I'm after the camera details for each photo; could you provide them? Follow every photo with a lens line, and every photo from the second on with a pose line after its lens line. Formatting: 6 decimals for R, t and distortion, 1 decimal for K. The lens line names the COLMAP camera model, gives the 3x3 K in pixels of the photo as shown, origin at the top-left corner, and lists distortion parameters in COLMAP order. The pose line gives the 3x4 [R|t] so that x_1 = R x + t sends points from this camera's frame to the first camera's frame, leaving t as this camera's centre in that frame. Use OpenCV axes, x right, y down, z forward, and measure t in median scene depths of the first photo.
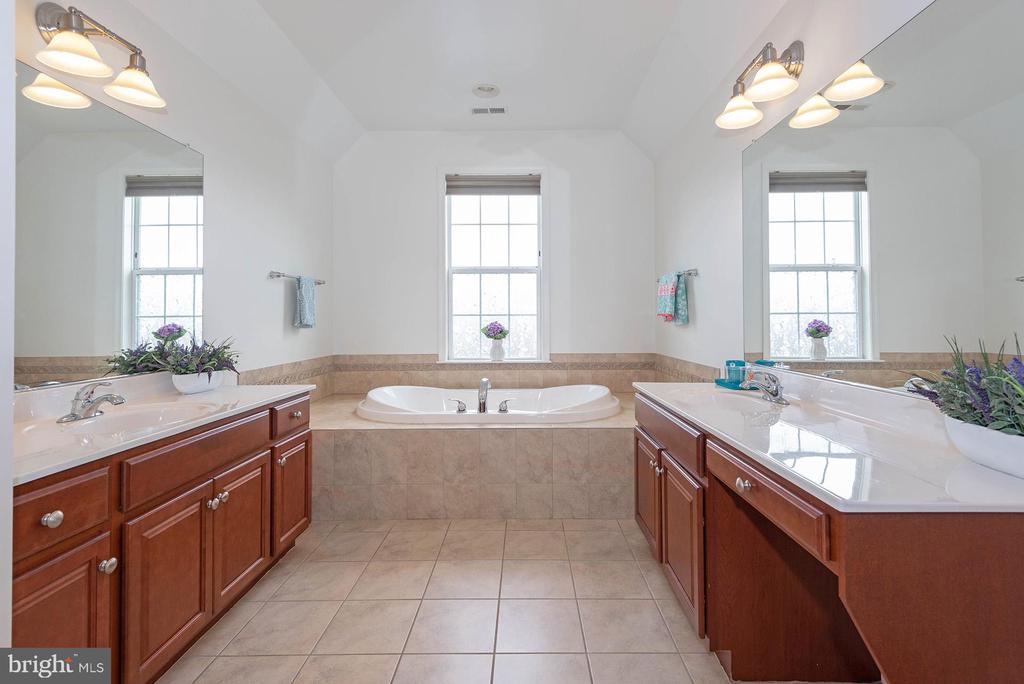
lens RADIAL K [[469.3, 0, 482.5], [0, 469.3, 314.9], [0, 0, 1]] dist [0.002126, 0.000067]
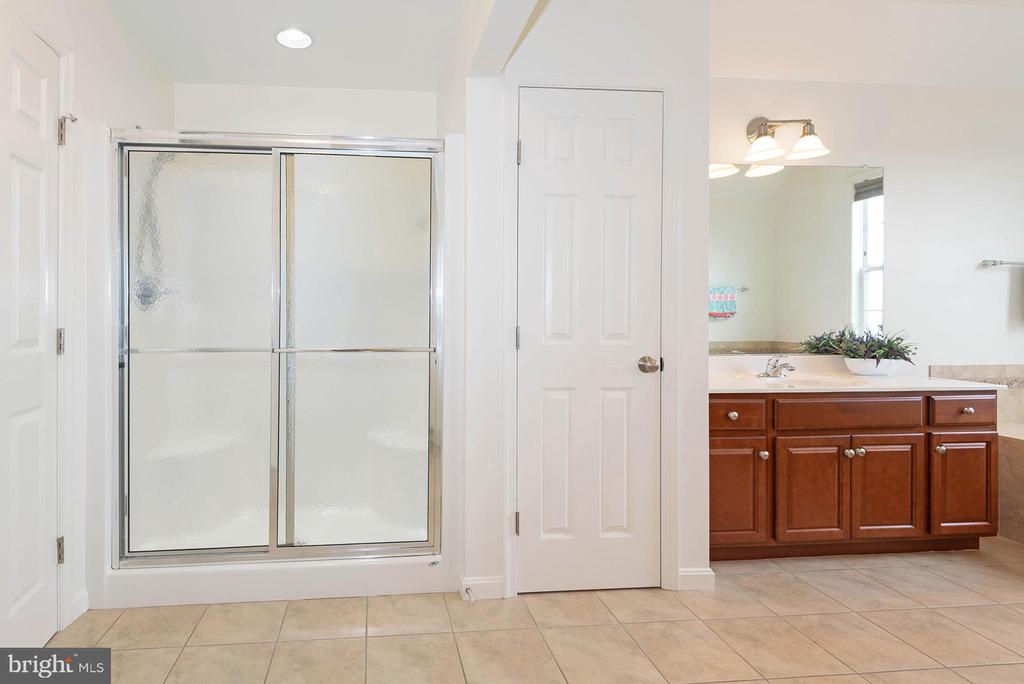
lens RADIAL K [[518.8, 0, 448.7], [0, 518.8, 312.3], [0, 0, 1]] dist [0.001000, -0.000256]
pose [[0.165294, 0.000768, -0.986244, 0.345901], [0.011191, 0.999934, 0.002654, -0.006322], [0.986181, -0.011476, 0.165275, -0.178217]]
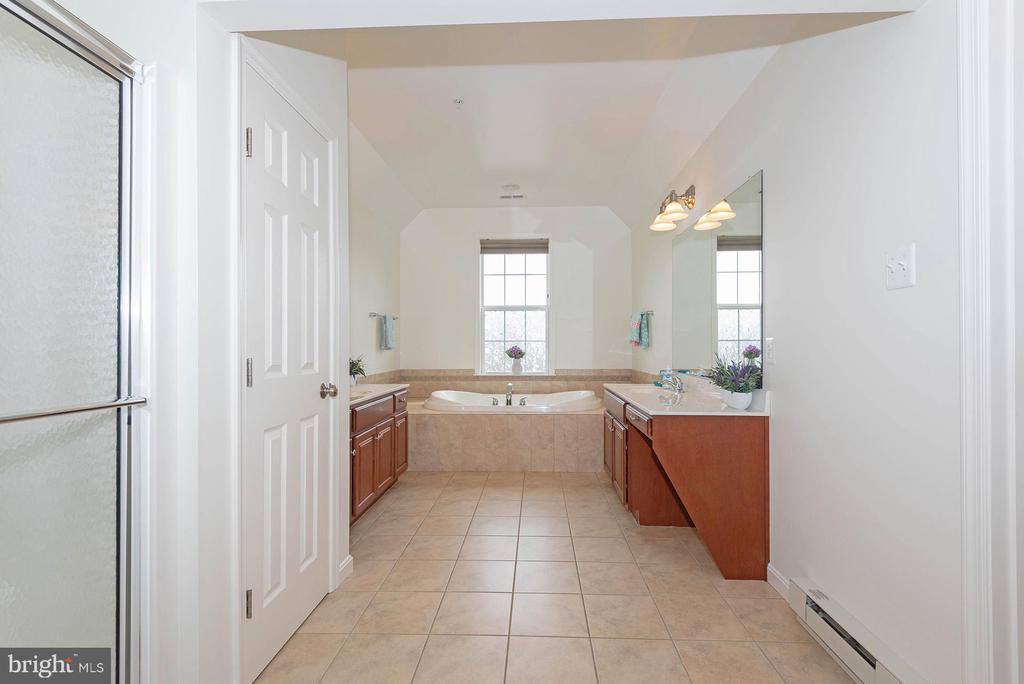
lens RADIAL K [[458.8, 0, 512.0], [0, 458.8, 342.0], [0, 0, 1]] dist [-0.000322, -0.000085]
pose [[0.999362, 0.003303, 0.035558, -0.041434], [-0.003525, 0.999975, 0.006166, -0.006766], [-0.035537, -0.006288, 0.999349, -0.463550]]
